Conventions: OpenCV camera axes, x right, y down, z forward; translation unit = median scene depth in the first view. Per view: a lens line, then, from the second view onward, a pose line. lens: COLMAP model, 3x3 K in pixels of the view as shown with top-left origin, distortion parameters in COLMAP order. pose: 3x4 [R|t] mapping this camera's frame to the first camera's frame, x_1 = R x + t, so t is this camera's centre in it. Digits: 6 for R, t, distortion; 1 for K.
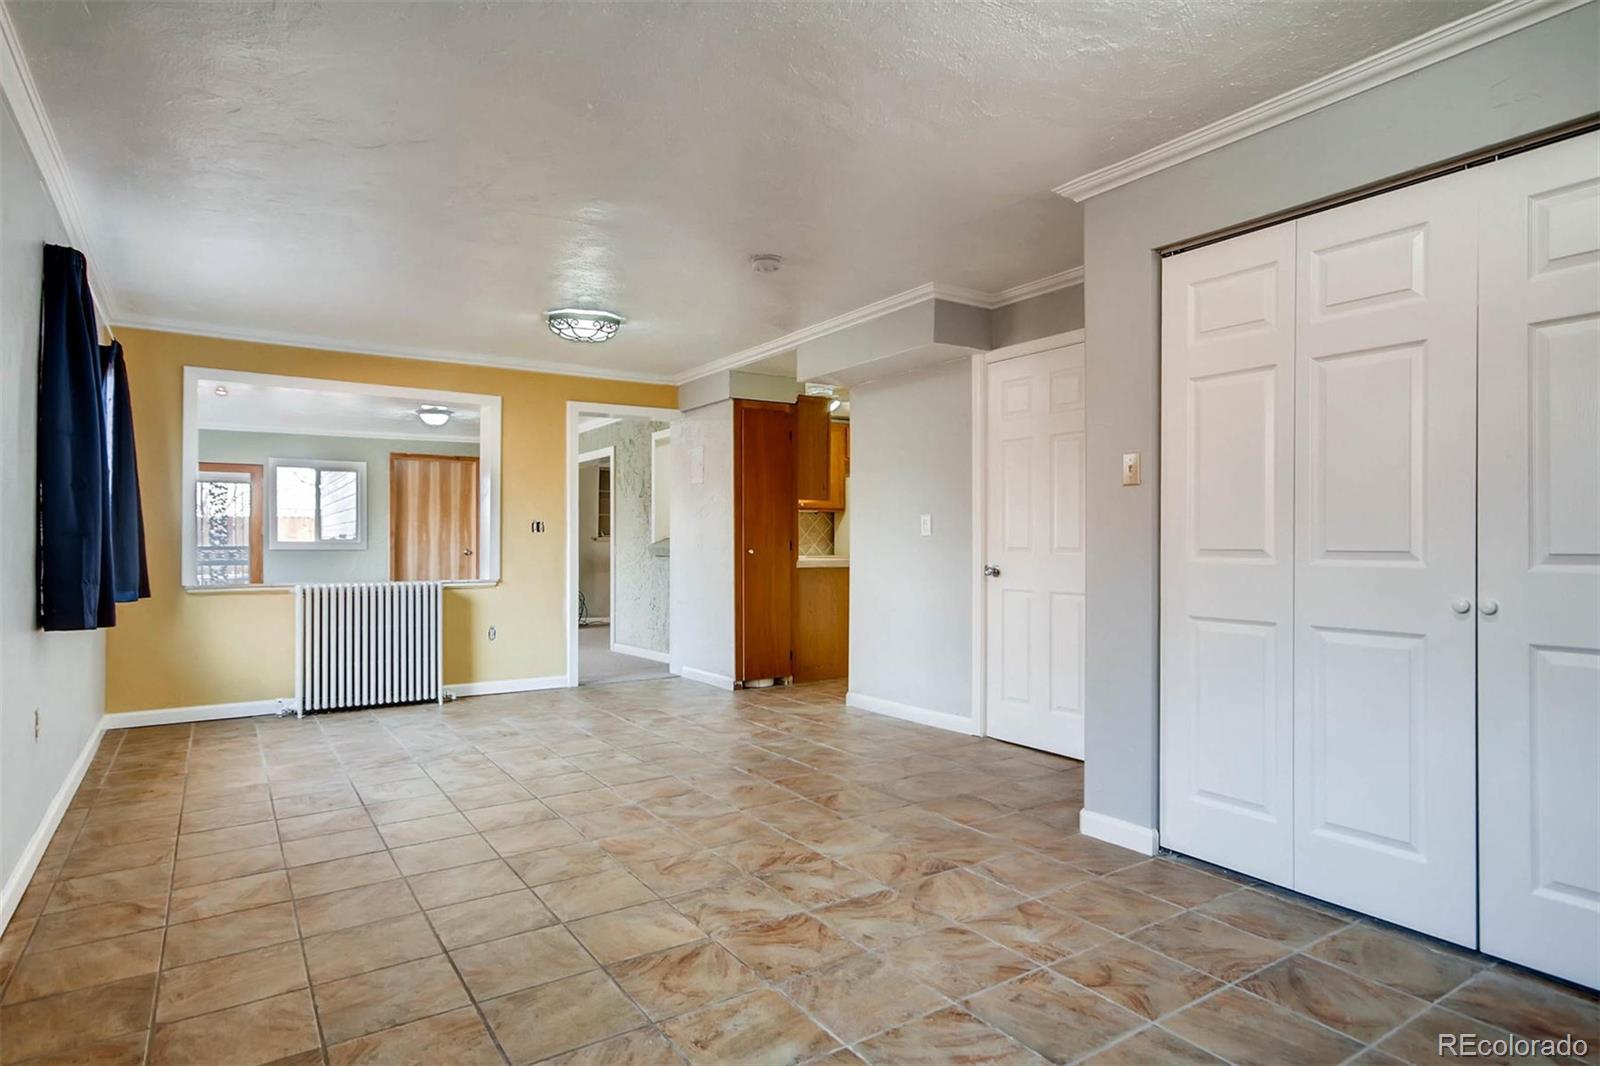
lens RADIAL K [[885.3, 0, 808.3], [0, 885.3, 539.4], [0, 0, 1]] dist [-0.020316, 0.013417]
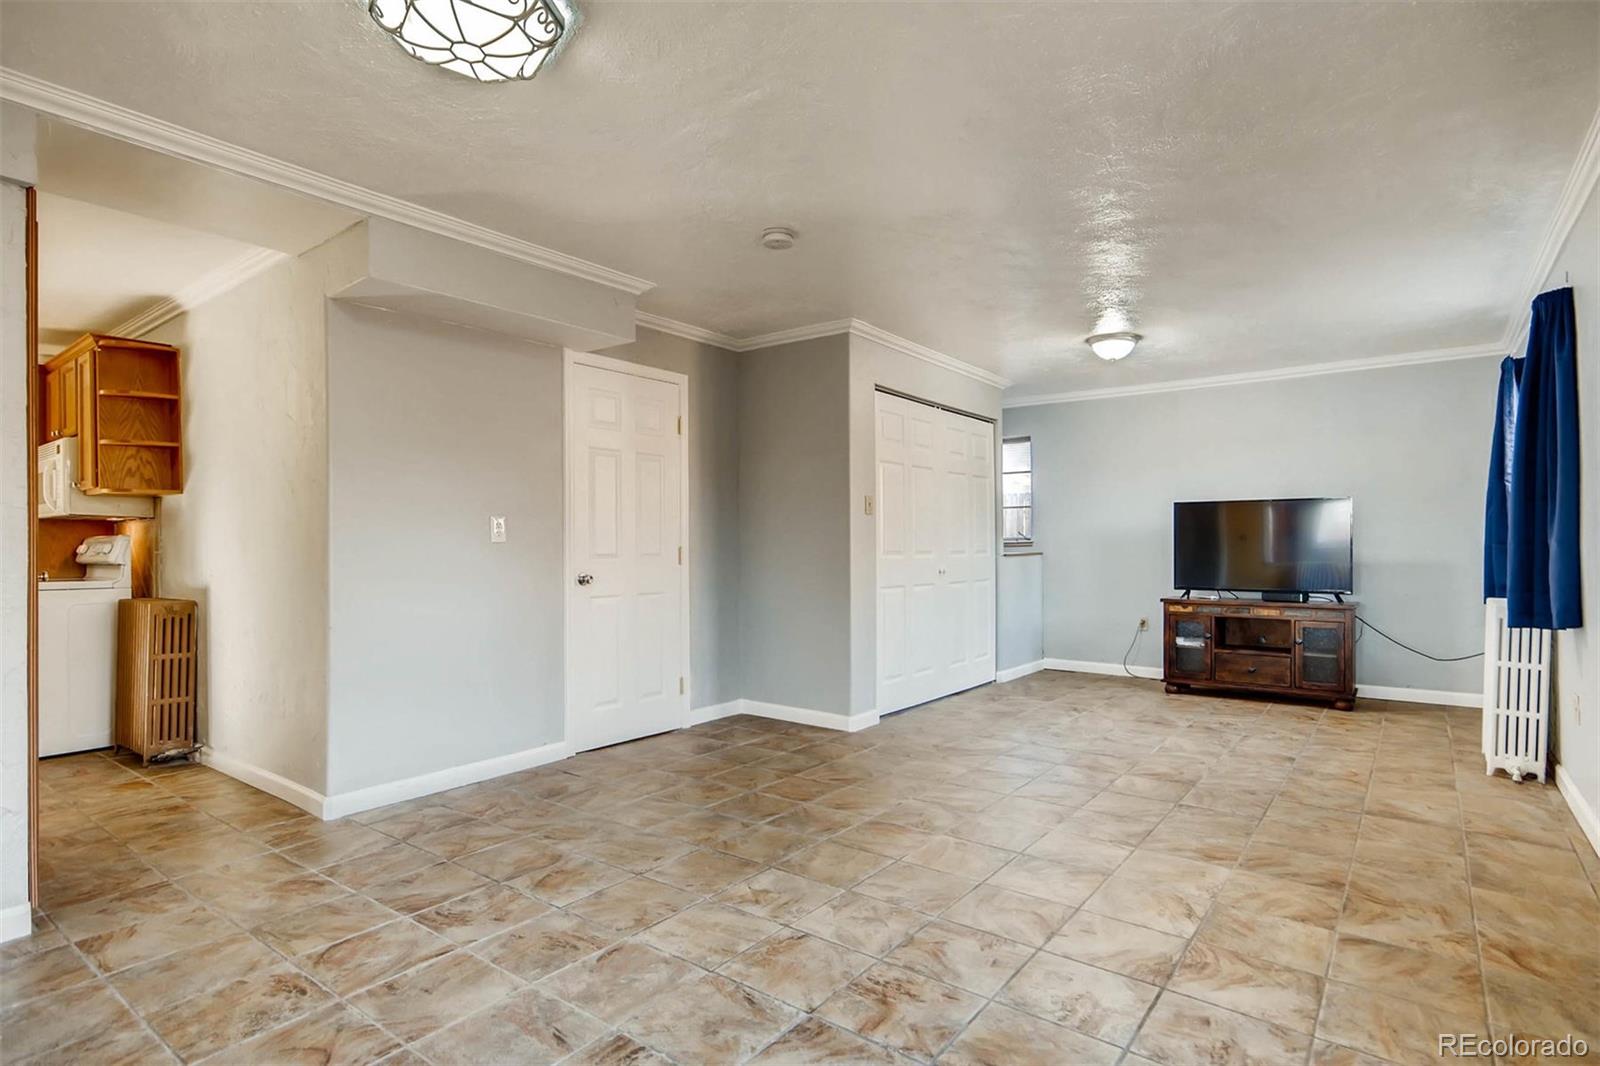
lens RADIAL K [[812.7, 0, 800.8], [0, 812.7, 550.9], [0, 0, 1]] dist [-0.006253, 0.007848]
pose [[-0.318474, -0.001459, 0.947930, -0.877407], [0.001974, 0.999996, 0.002203, 0.002901], [-0.947930, 0.002573, -0.318470, 1.300856]]
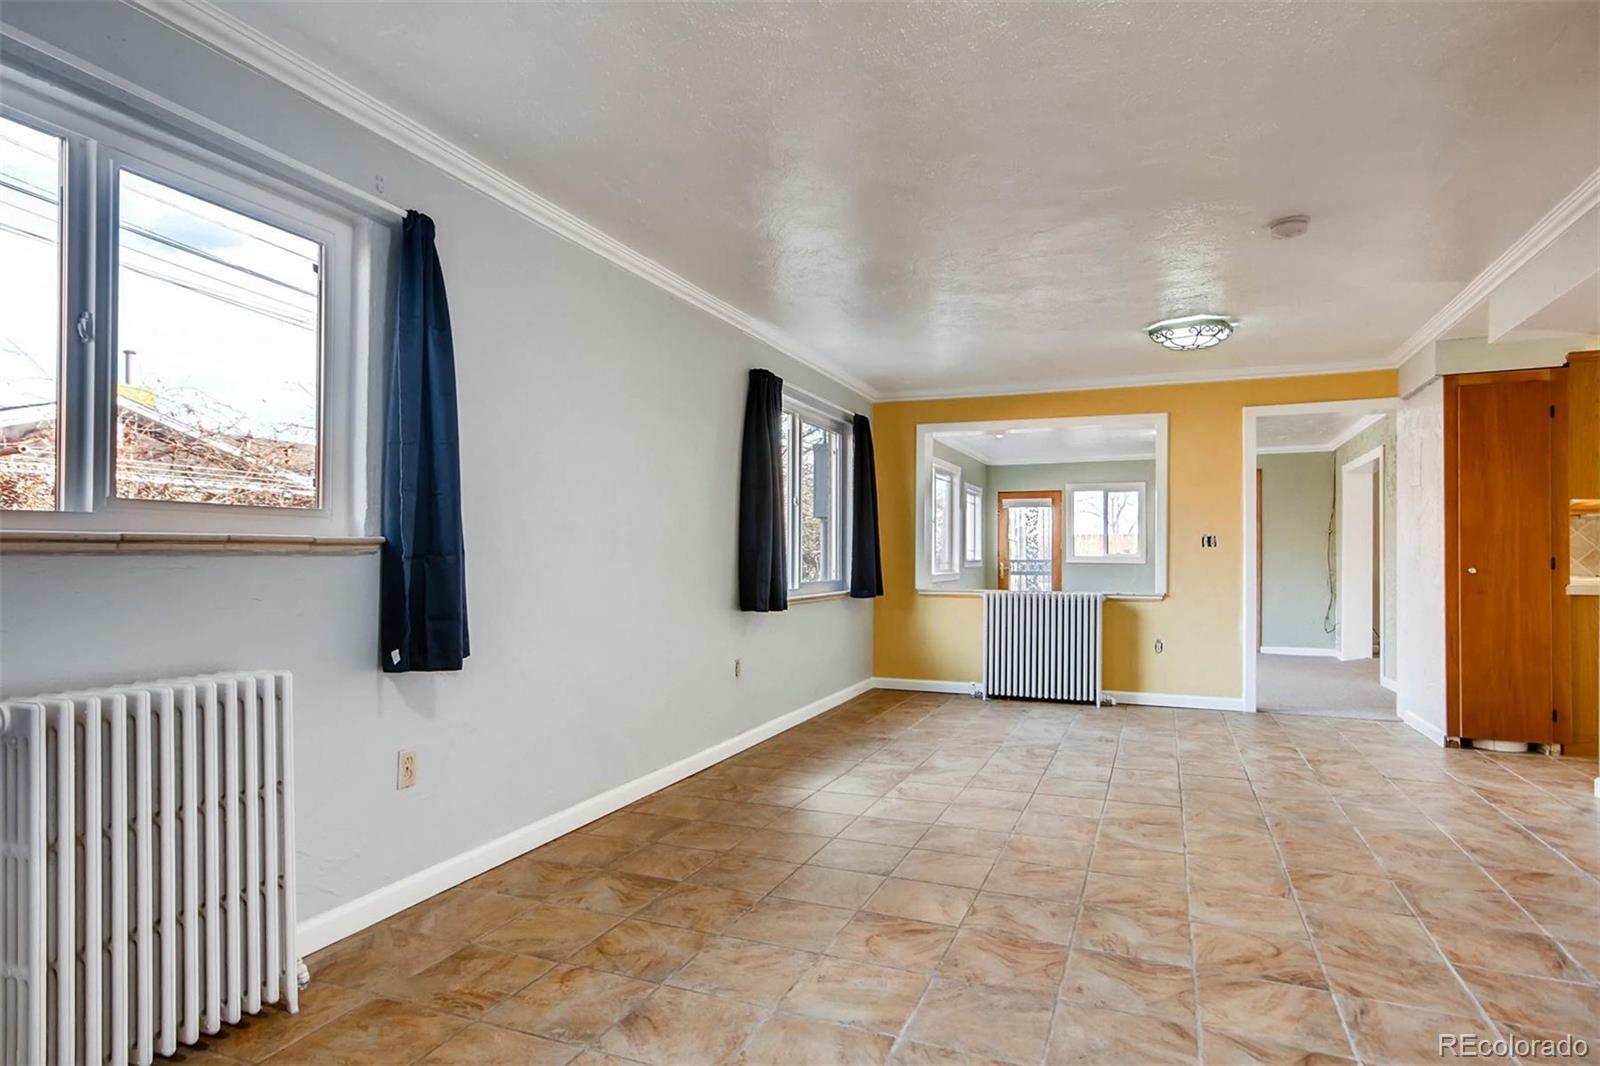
lens RADIAL K [[872.7, 0, 799.3], [0, 872.7, 554.4], [0, 0, 1]] dist [-0.002911, 0.008867]
pose [[0.547574, 0.000926, -0.836757, 0.411458], [-0.000341, 1.000000, 0.000884, -0.001254], [0.836757, -0.000199, 0.547574, 0.159638]]
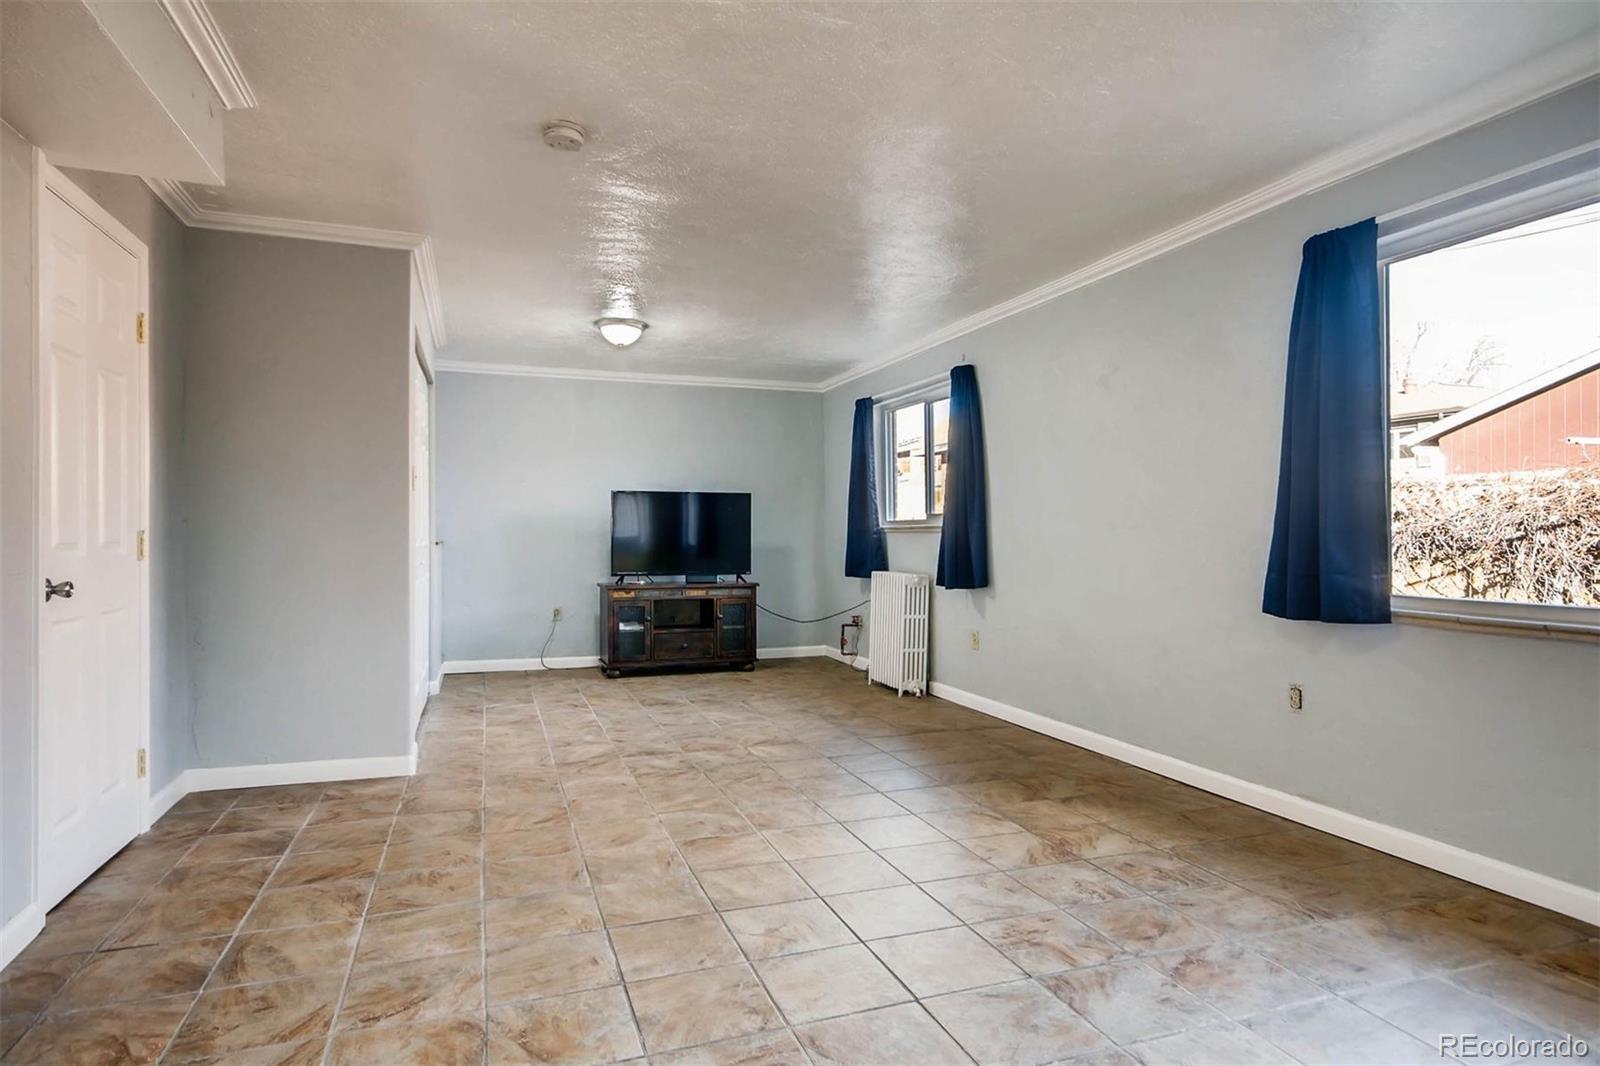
lens RADIAL K [[885.3, 0, 796.8], [0, 885.3, 537.8], [0, 0, 1]] dist [-0.020316, 0.013417]
pose [[-0.967235, 0.002360, 0.253873, -0.422628], [0.002422, 0.999997, -0.000065, 0.007236], [-0.253872, 0.000553, -0.967238, 1.703452]]
